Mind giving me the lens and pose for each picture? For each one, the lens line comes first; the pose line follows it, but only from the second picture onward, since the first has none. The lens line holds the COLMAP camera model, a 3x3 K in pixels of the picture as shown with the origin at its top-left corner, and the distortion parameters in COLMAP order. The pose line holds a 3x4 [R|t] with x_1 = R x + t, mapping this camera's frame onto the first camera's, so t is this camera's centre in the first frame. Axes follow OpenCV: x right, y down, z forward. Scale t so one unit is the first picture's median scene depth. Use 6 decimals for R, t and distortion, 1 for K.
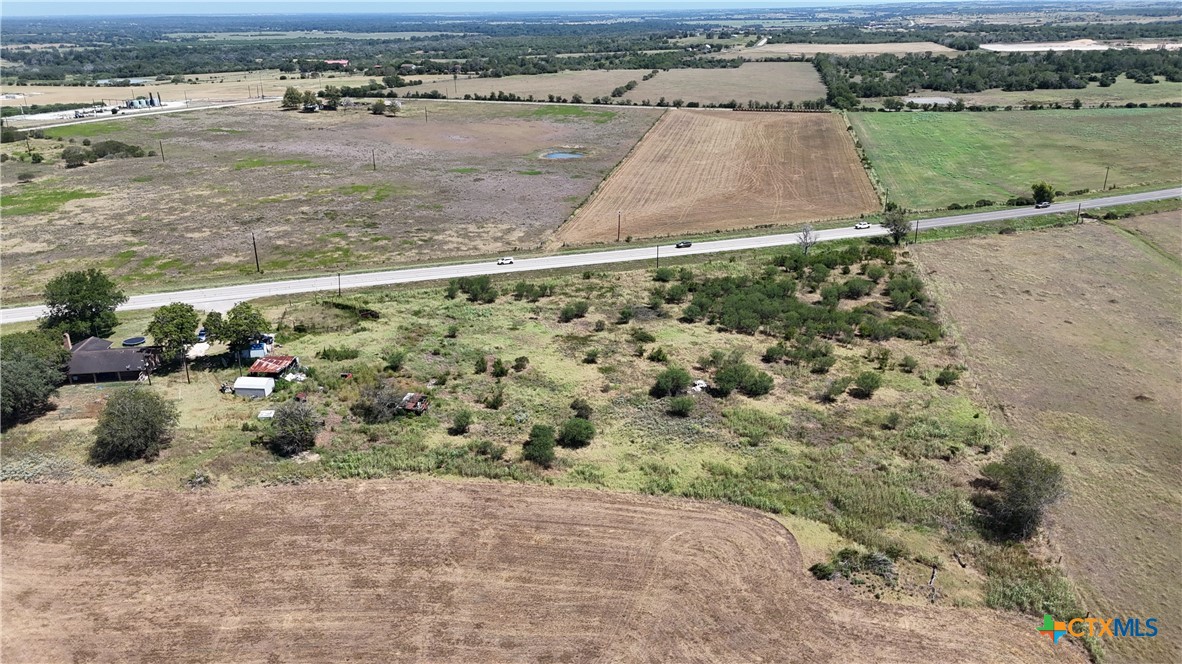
lens RADIAL K [[879.5, 0, 591.1], [0, 879.5, 325.0], [0, 0, 1]] dist [0.063408, -0.061666]
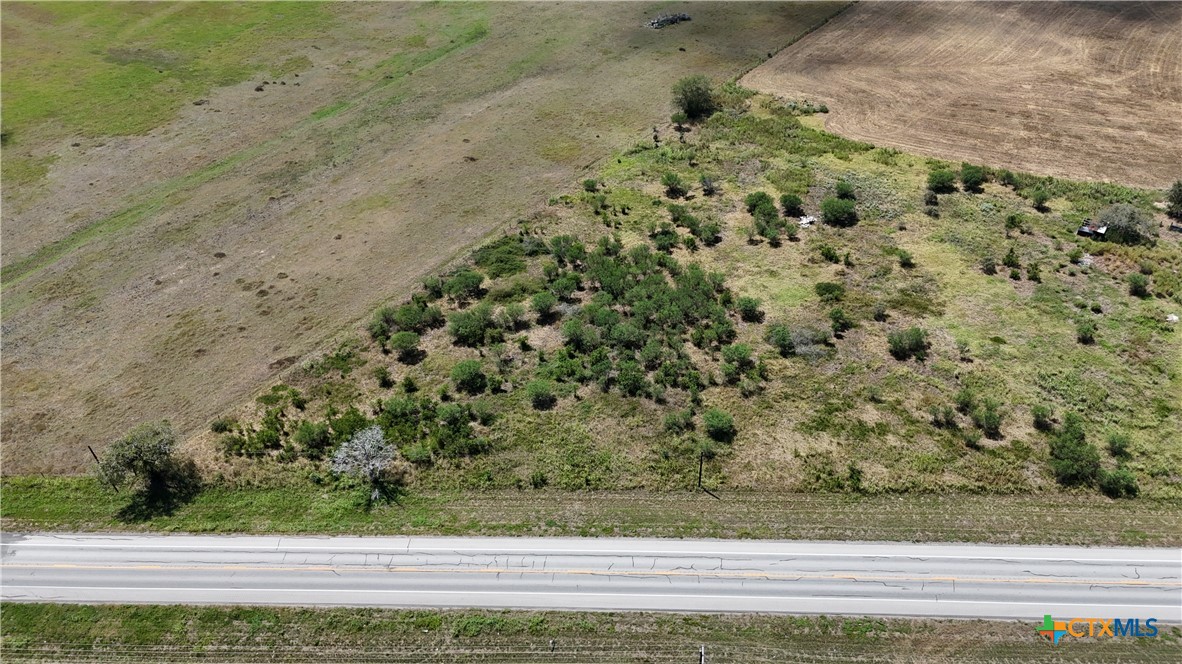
lens RADIAL K [[879.5, 0, 600.4], [0, 879.5, 327.5], [0, 0, 1]] dist [0.063408, -0.061666]
pose [[-0.918120, -0.218639, 0.330533, -0.008752], [0.160237, 0.558022, 0.814209, -0.233976], [-0.362463, 0.800505, -0.477297, 0.514329]]
